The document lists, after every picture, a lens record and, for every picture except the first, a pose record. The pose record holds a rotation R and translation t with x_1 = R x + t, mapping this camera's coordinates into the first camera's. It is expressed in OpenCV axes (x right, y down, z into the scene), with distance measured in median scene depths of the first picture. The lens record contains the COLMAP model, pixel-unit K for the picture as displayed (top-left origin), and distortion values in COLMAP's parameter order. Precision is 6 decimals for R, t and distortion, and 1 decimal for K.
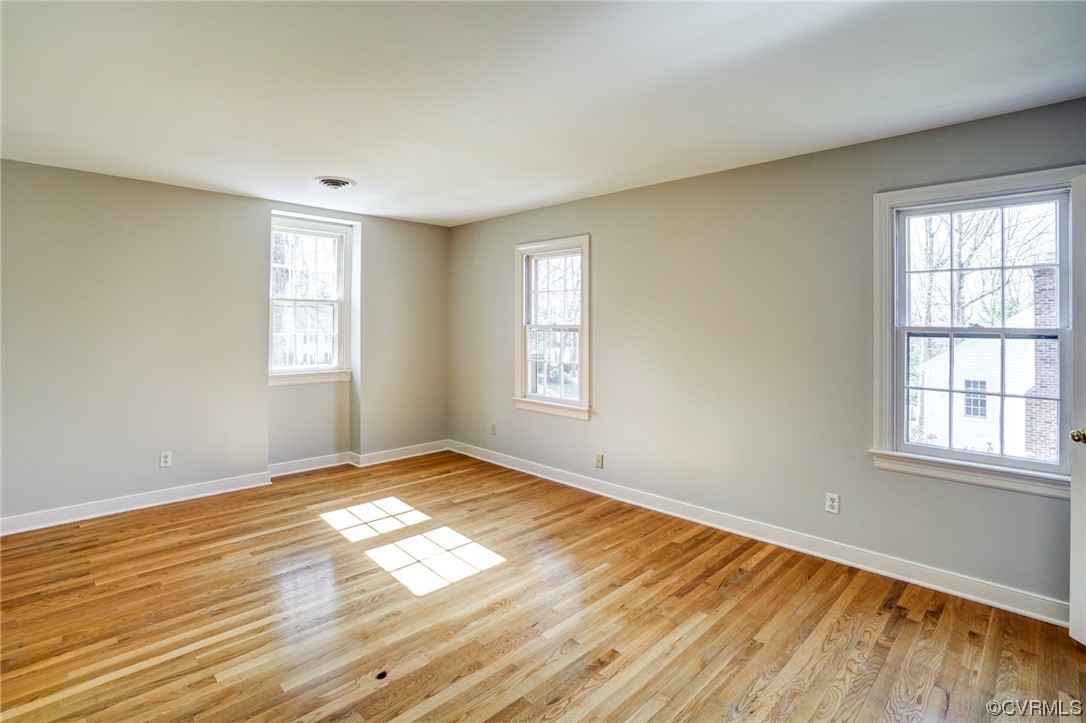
lens RADIAL K [[523.6, 0, 535.5], [0, 523.6, 323.0], [0, 0, 1]] dist [-0.057578, 0.020445]
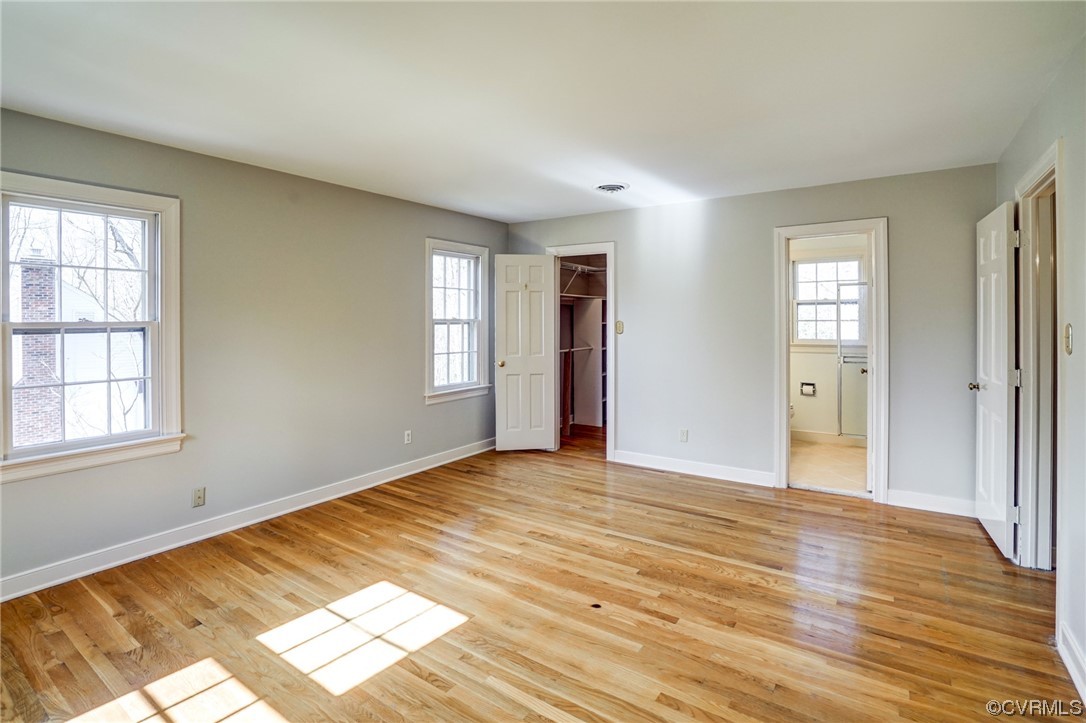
lens RADIAL K [[523.6, 0, 535.5], [0, 523.6, 323.0], [0, 0, 1]] dist [-0.057578, 0.020445]
pose [[-0.171689, -0.011933, 0.985079, -0.979296], [0.000435, 0.999926, 0.012188, -0.000386], [-0.985151, 0.002521, -0.171671, 0.894052]]
